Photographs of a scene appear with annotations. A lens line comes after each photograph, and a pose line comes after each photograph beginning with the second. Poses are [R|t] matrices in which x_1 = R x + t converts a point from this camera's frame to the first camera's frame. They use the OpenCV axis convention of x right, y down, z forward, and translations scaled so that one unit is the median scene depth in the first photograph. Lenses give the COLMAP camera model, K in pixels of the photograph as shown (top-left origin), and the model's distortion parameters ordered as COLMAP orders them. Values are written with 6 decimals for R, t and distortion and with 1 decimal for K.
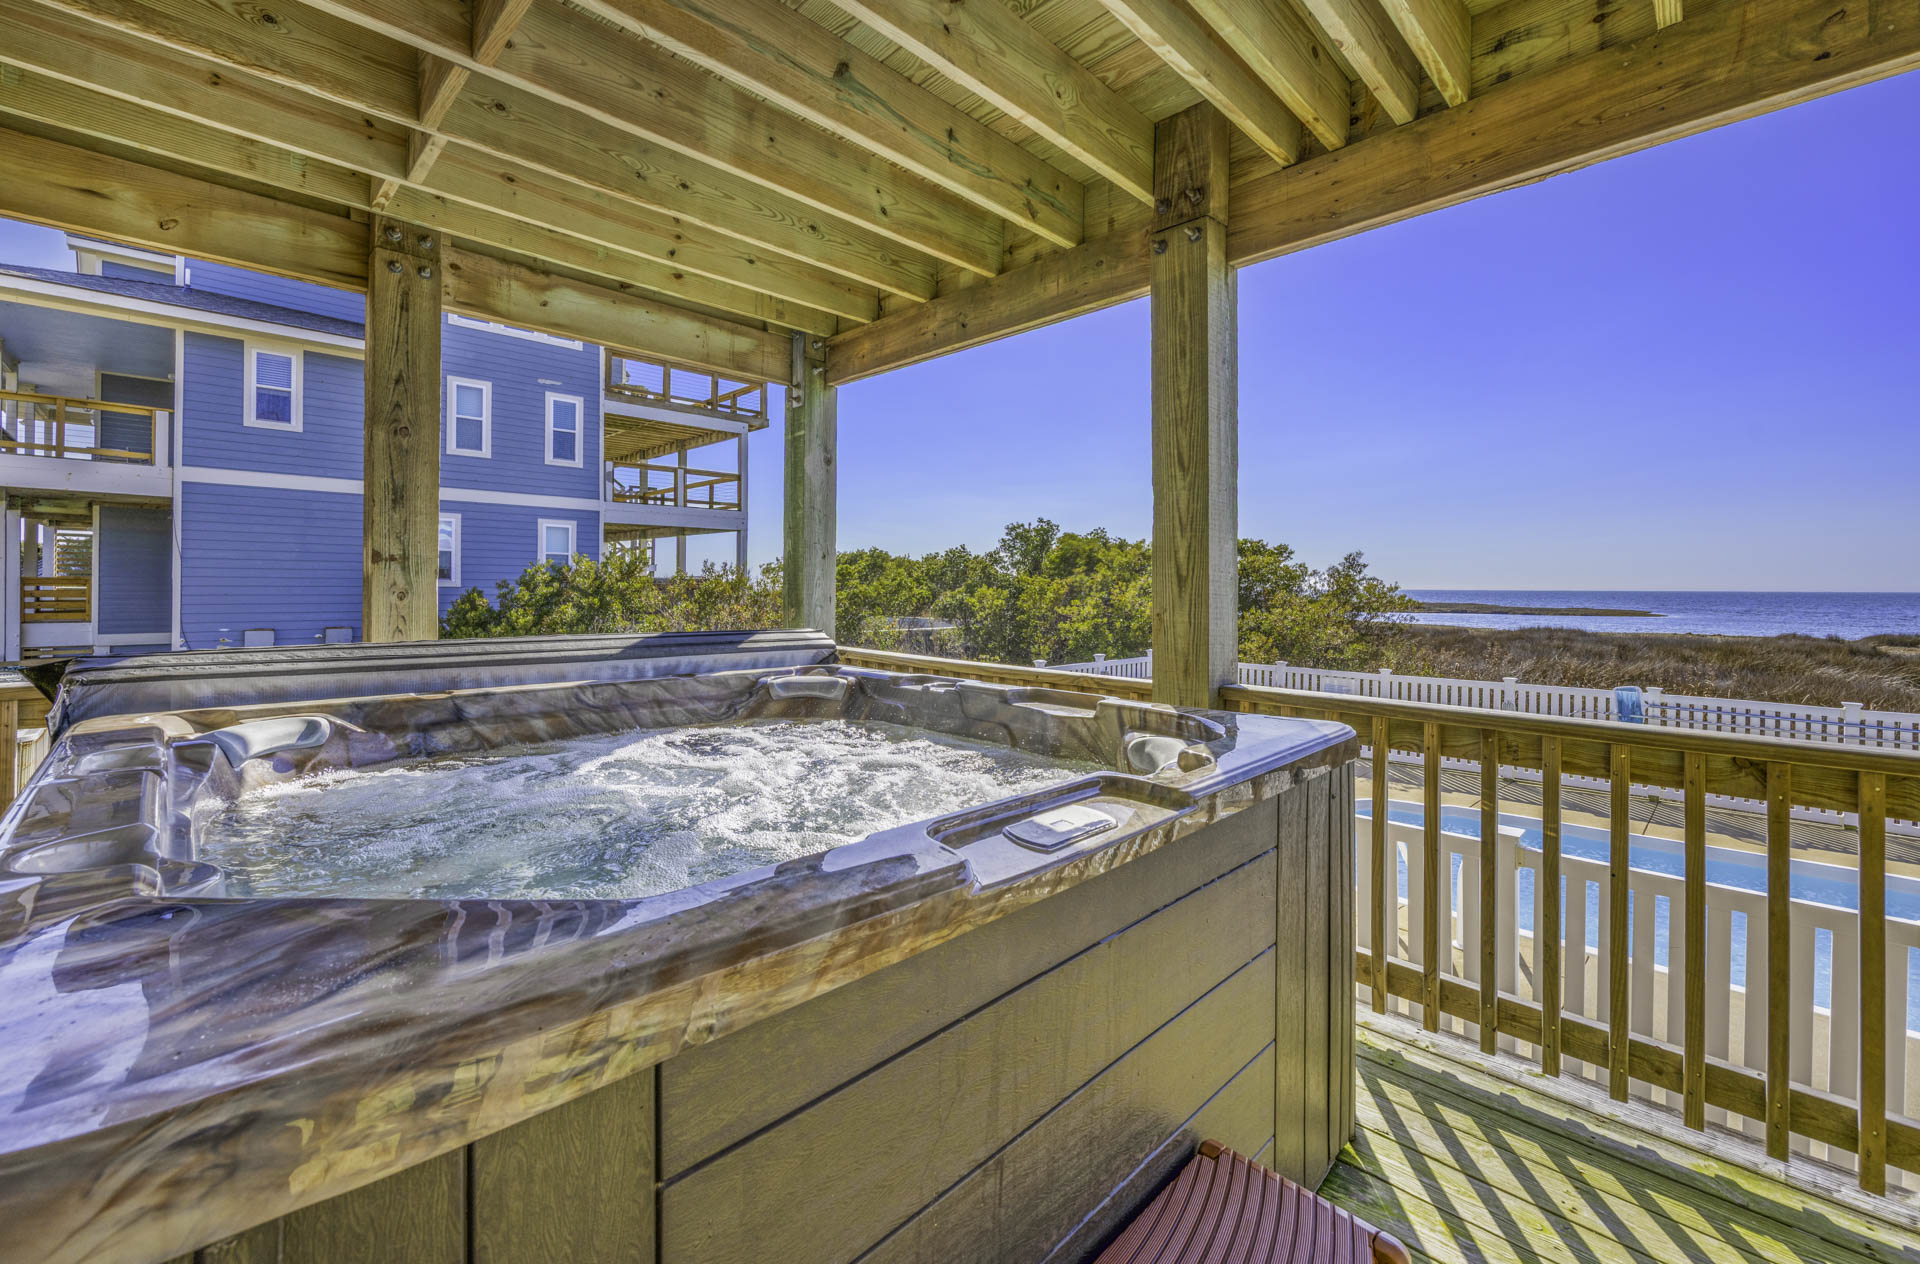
lens RADIAL K [[798.2, 0, 969.0], [0, 798.2, 581.6], [0, 0, 1]] dist [-0.000921, -0.000025]
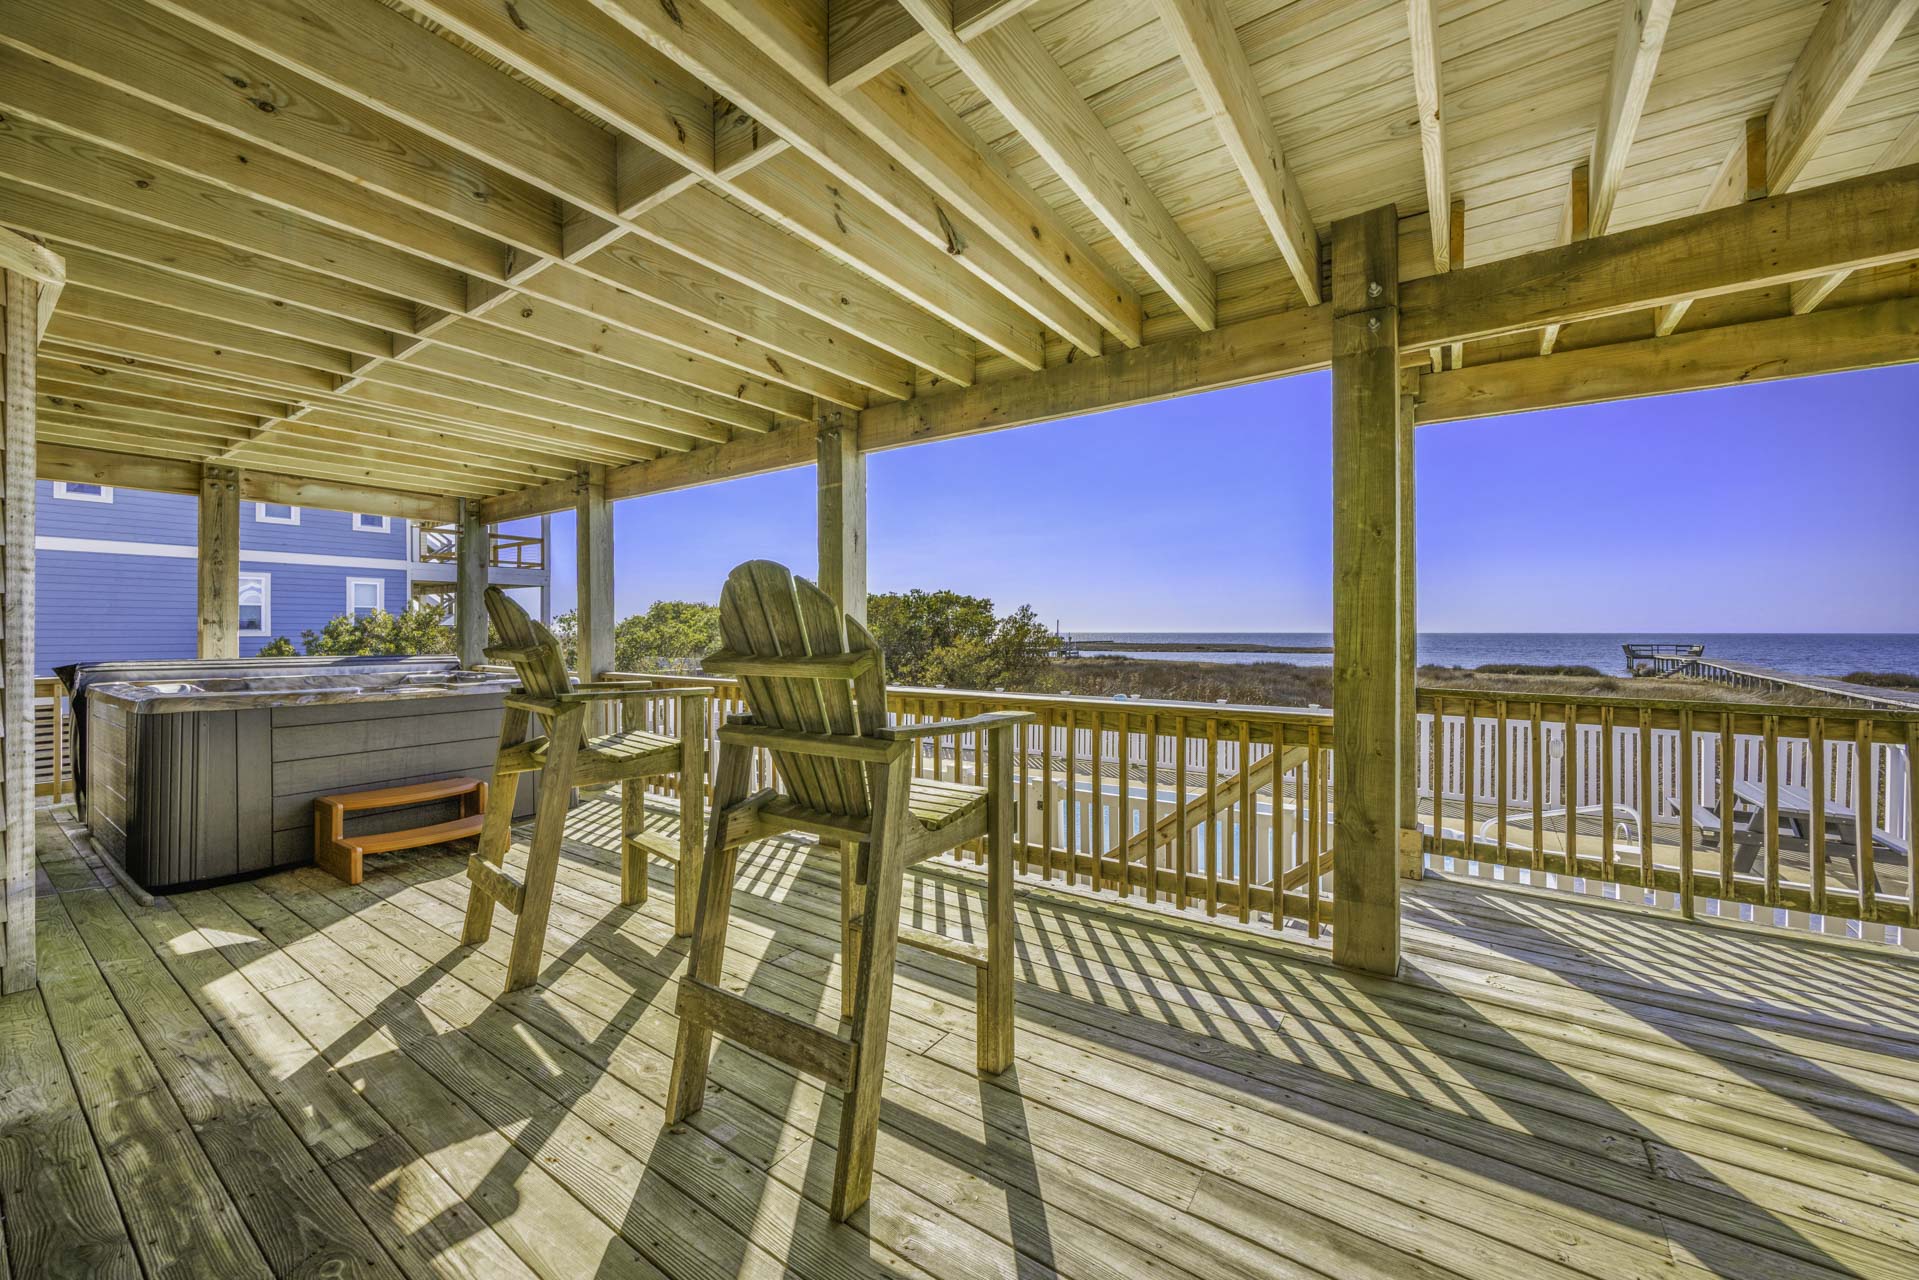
lens RADIAL K [[747.9, 0, 953.7], [0, 747.9, 626.0], [0, 0, 1]] dist [-0.000767, 0.000081]
pose [[0.986252, -0.005839, 0.165142, 0.202713], [0.006139, 0.999980, -0.001312, -0.000708], [-0.165132, 0.002308, 0.986269, -0.292823]]
